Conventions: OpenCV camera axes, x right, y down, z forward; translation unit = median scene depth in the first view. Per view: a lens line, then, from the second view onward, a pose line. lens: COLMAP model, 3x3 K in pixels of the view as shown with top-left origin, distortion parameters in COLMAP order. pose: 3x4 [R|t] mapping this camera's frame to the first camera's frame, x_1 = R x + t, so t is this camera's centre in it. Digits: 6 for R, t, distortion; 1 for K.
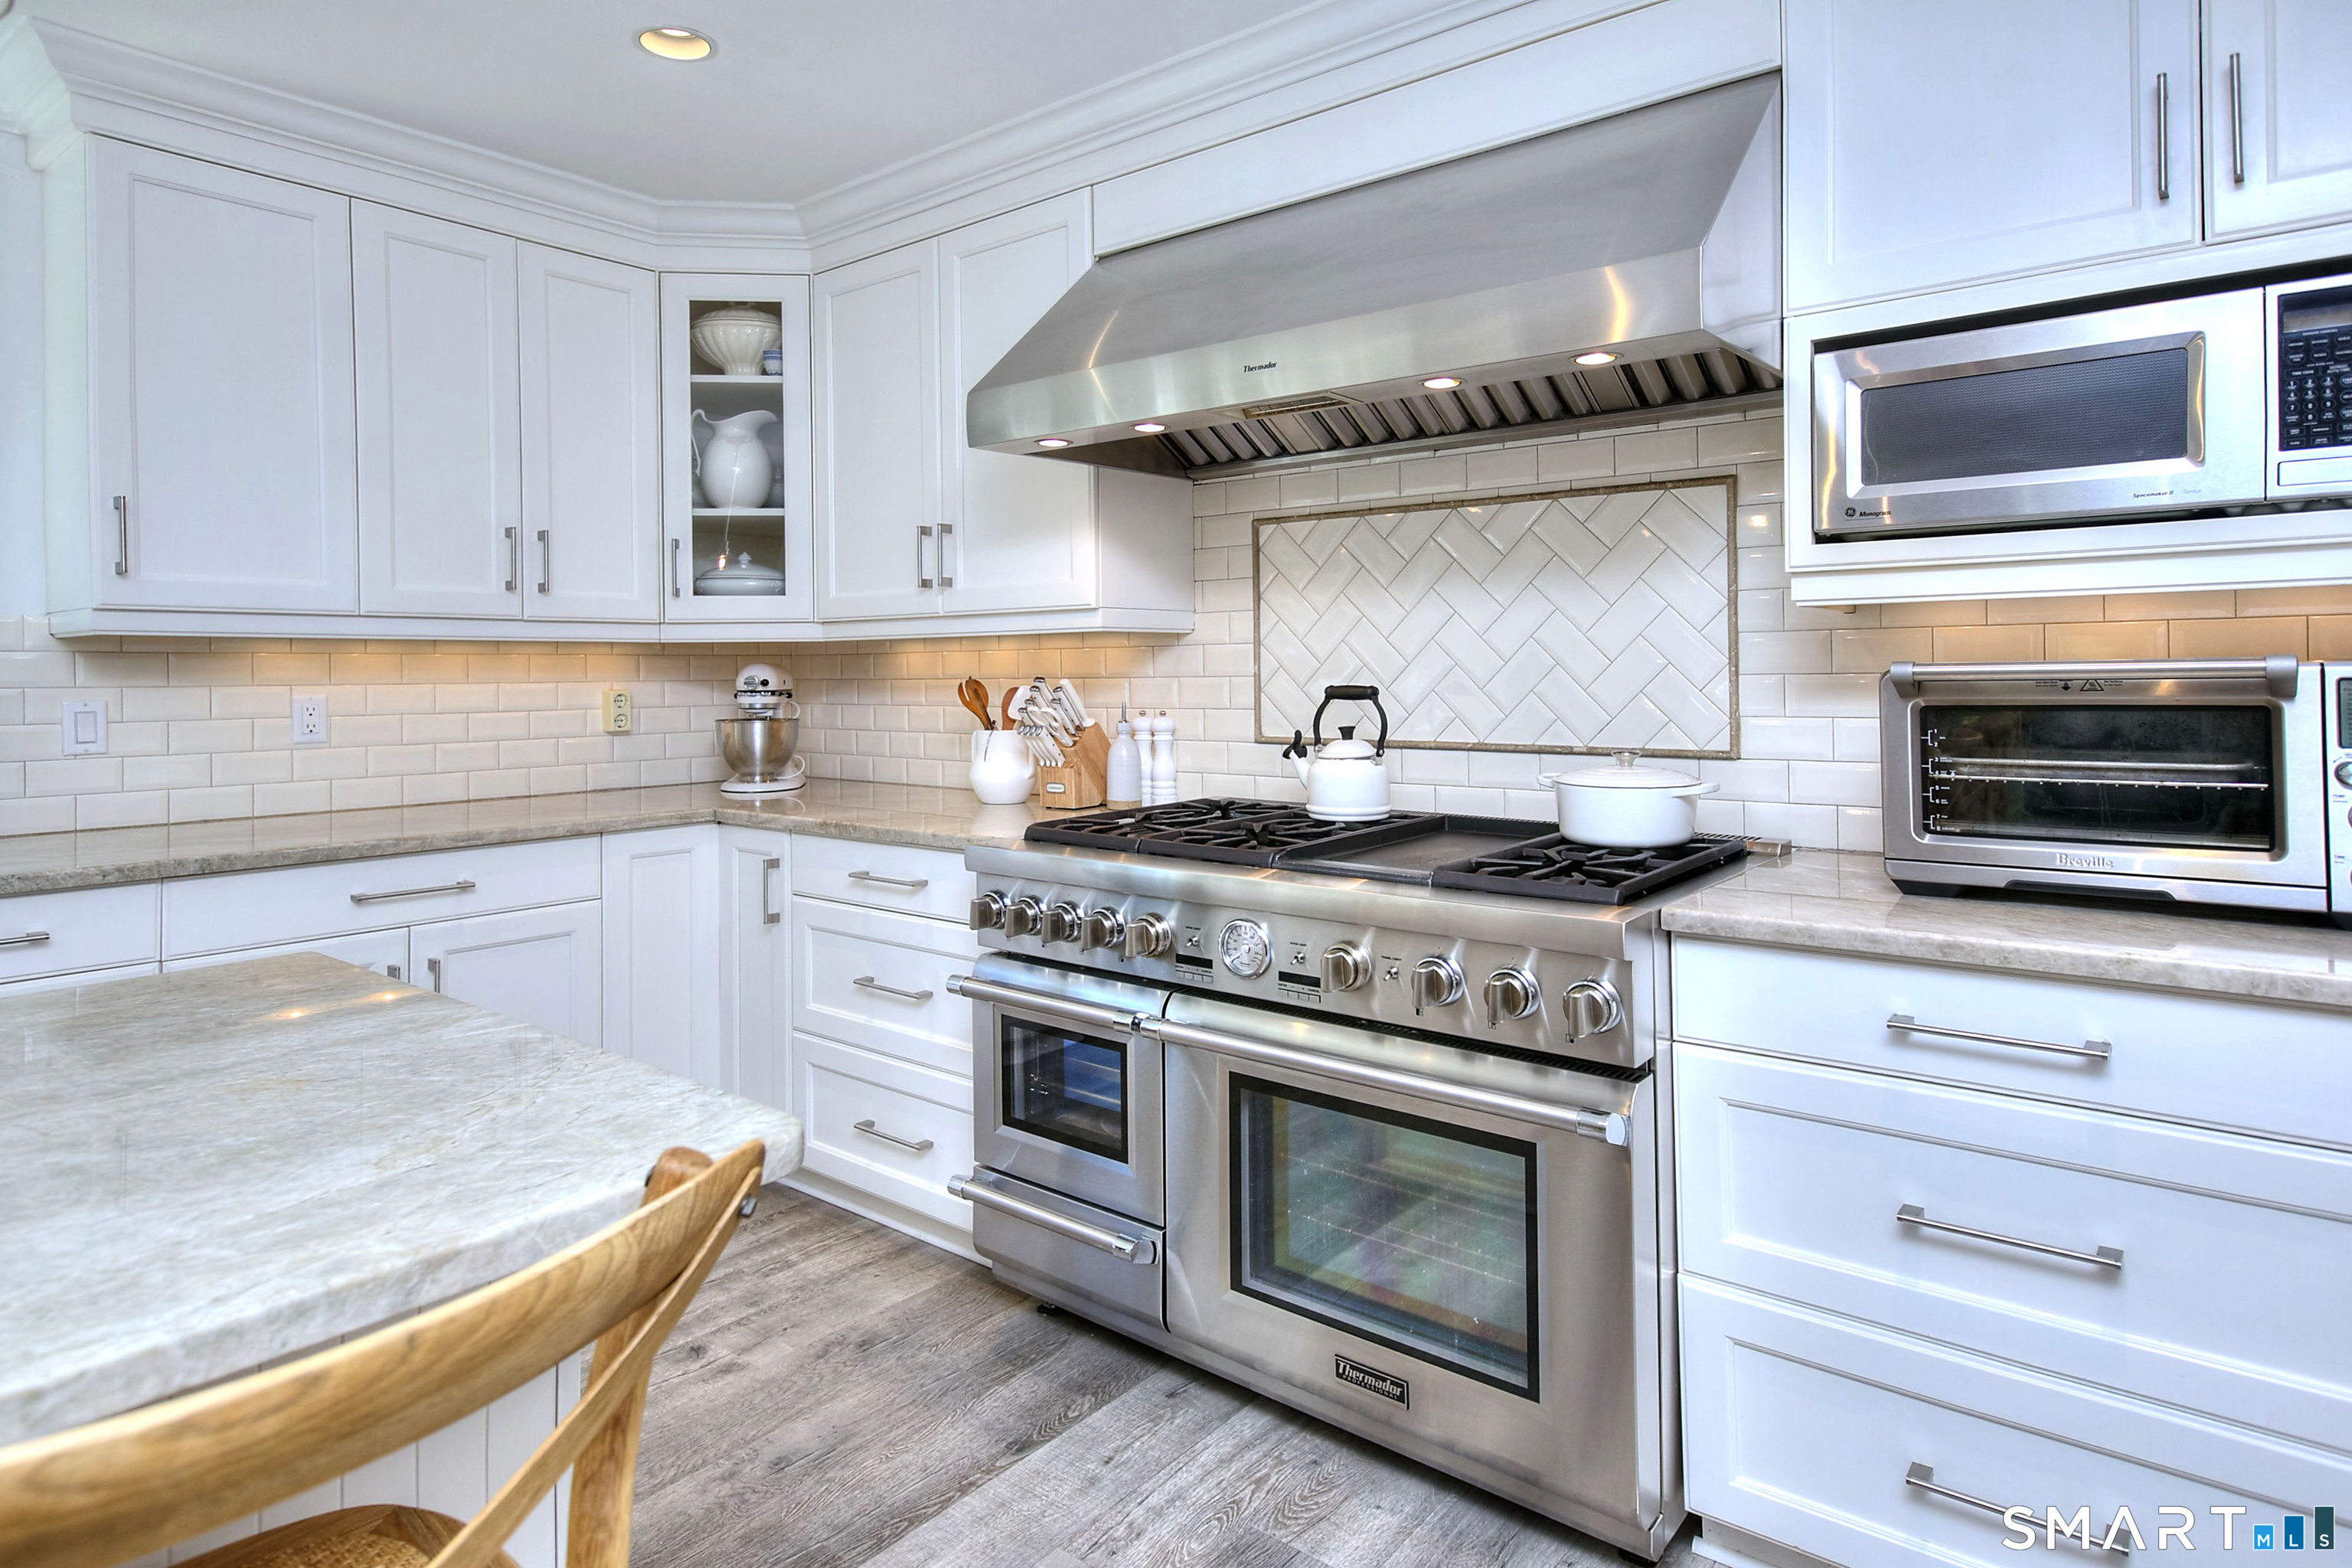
lens RADIAL K [[1331.7, 0, 1135.3], [0, 1331.7, 688.3], [0, 0, 1]] dist [0.017317, -0.001124]
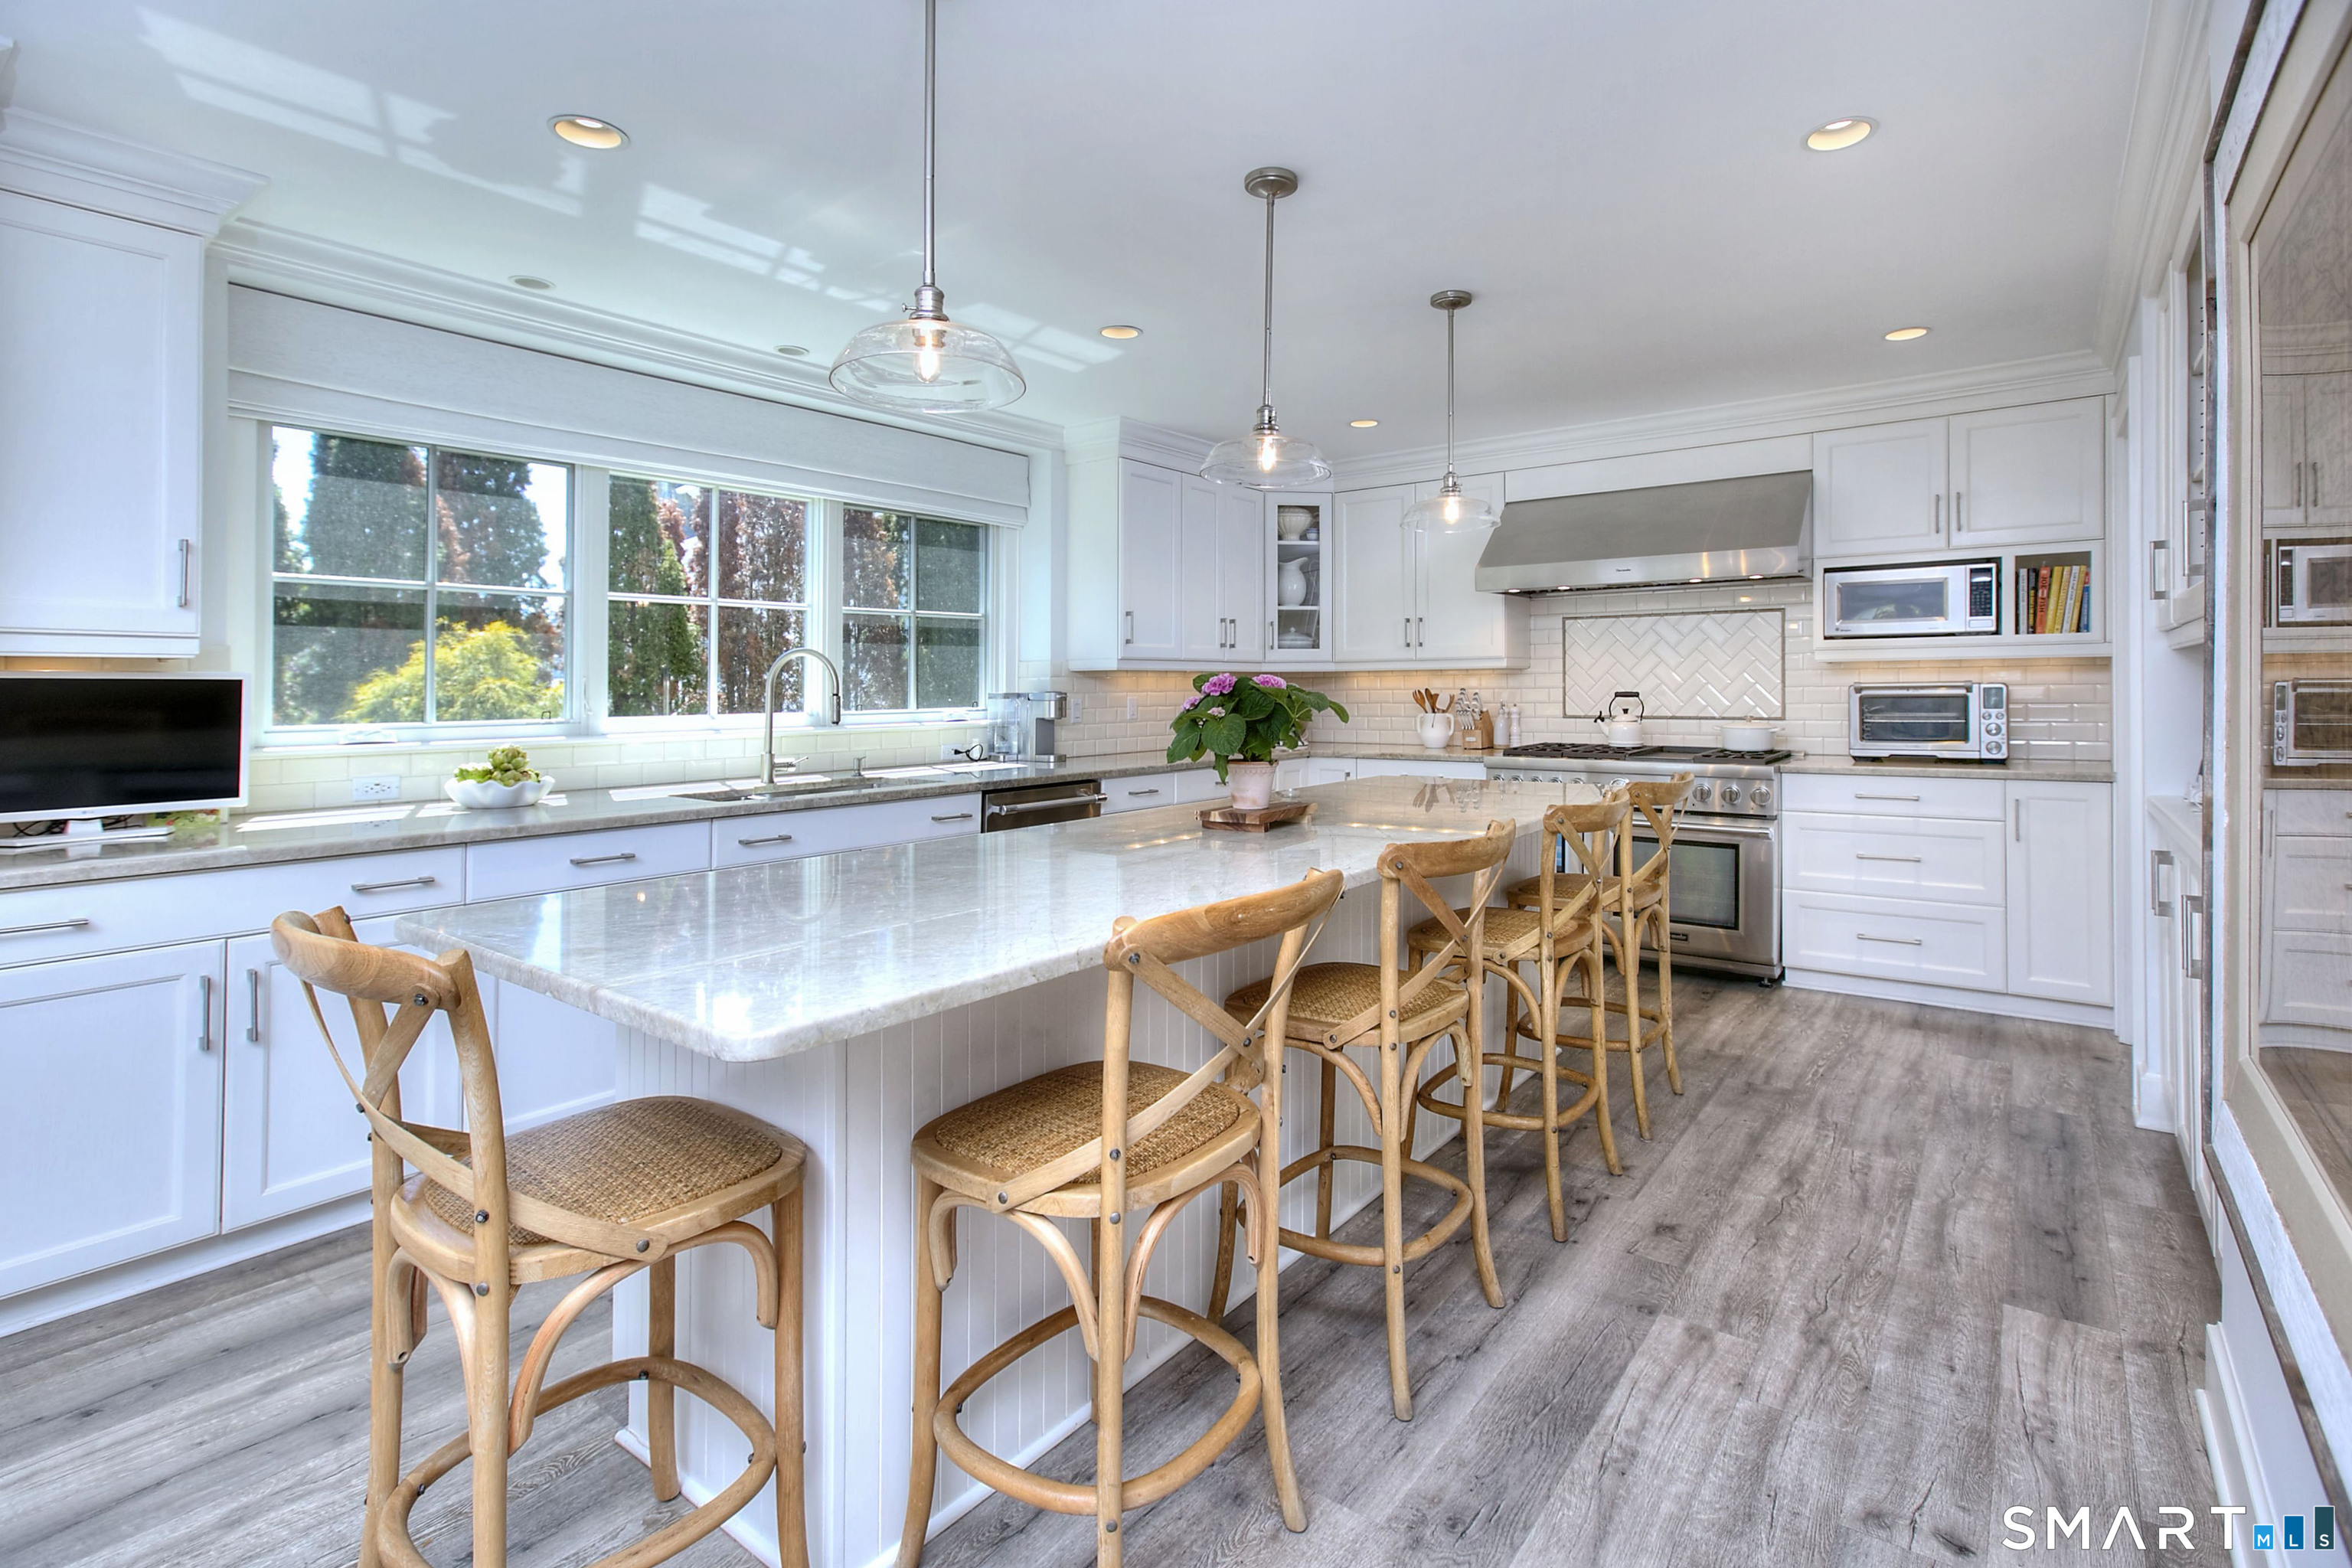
lens RADIAL K [[1088.0, 0, 1244.3], [0, 1088.0, 714.9], [0, 0, 1]] dist [-0.020258, 0.003995]
pose [[0.998486, -0.003055, 0.054913, -0.582027], [0.002185, 0.999871, 0.015889, 0.007141], [-0.054954, -0.015745, 0.998365, -0.842285]]
